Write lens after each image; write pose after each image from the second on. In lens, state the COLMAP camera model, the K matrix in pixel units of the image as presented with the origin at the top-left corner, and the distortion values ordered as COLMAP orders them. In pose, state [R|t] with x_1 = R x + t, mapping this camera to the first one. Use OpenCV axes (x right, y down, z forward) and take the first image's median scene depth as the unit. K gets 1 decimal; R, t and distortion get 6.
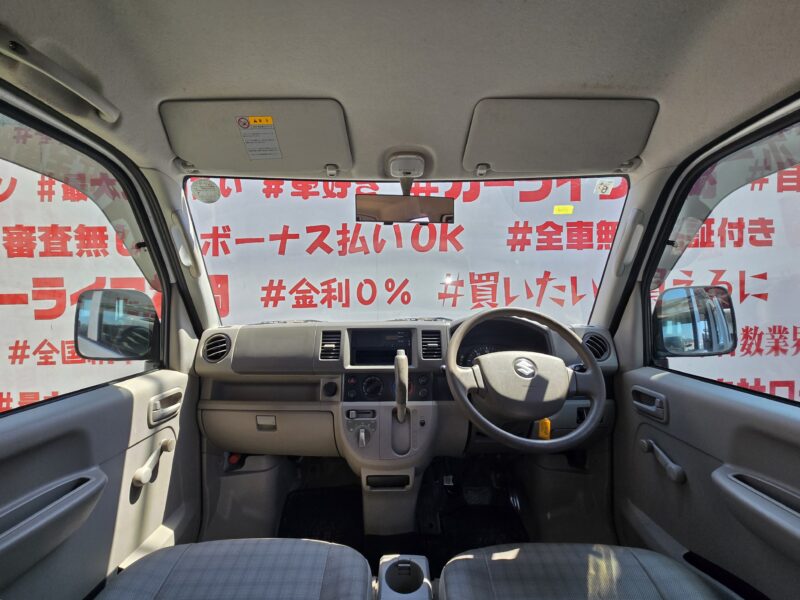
lens RADIAL K [[337.3, 0, 400.0], [0, 337.3, 300.0], [0, 0, 1]] dist [0.002906, 0.000141]
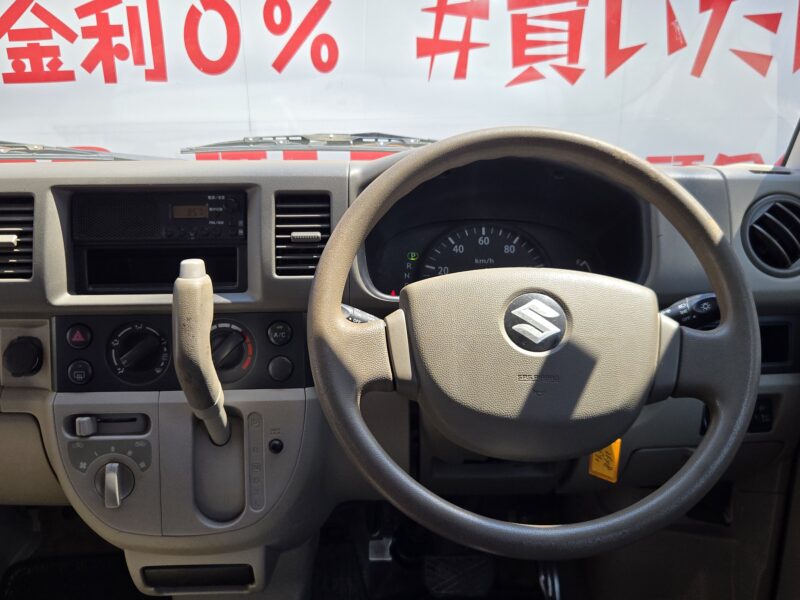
lens RADIAL K [[843.6, 0, 400.0], [0, 843.6, 300.0], [0, 0, 1]] dist [0.025991, 0.013864]
pose [[0.999960, -0.004941, 0.007471, 0.178004], [0.002402, 0.951476, 0.307712, -0.065791], [-0.008628, -0.307682, 0.951450, 0.150658]]
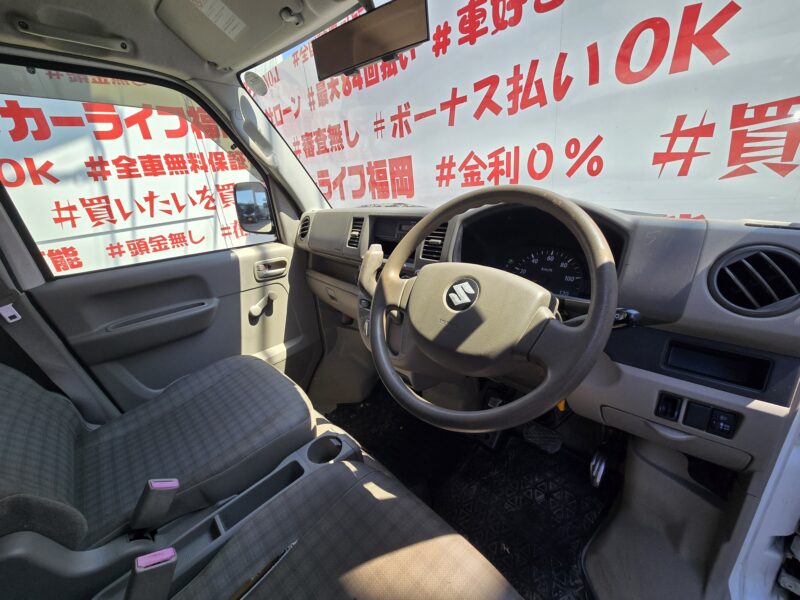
lens RADIAL K [[329.2, 0, 400.0], [0, 329.2, 300.0], [0, 0, 1]] dist [0.000117, -0.000386]
pose [[0.675900, 0.210635, -0.706252, 0.564190], [0.057131, 0.940430, 0.335153, 0.005812], [0.734776, -0.266879, 0.623603, 0.428860]]
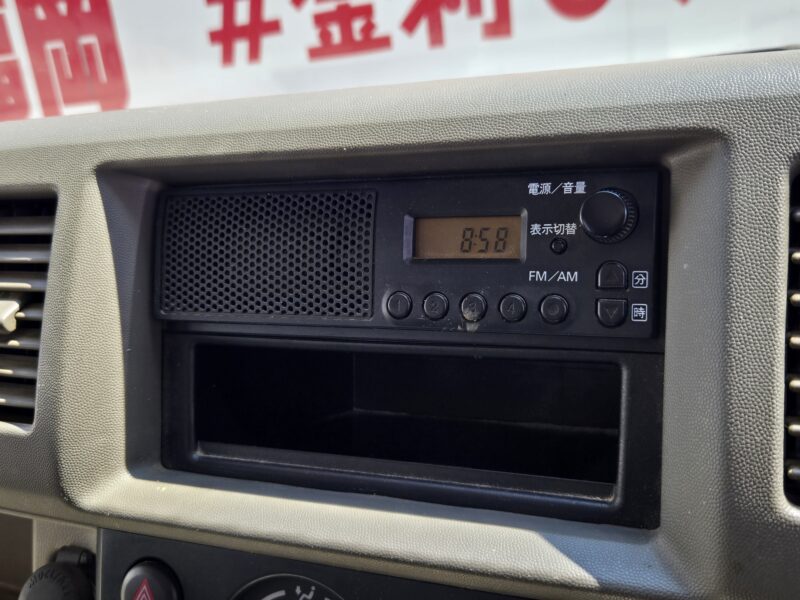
lens RADIAL K [[843.6, 0, 400.0], [0, 843.6, 300.0], [0, 0, 1]] dist [0.025991, 0.013864]
pose [[0.915538, 0.028075, -0.401251, 0.059266], [0.091869, 0.956599, 0.276549, 0.054729], [0.391600, -0.290053, 0.873223, 0.743940]]
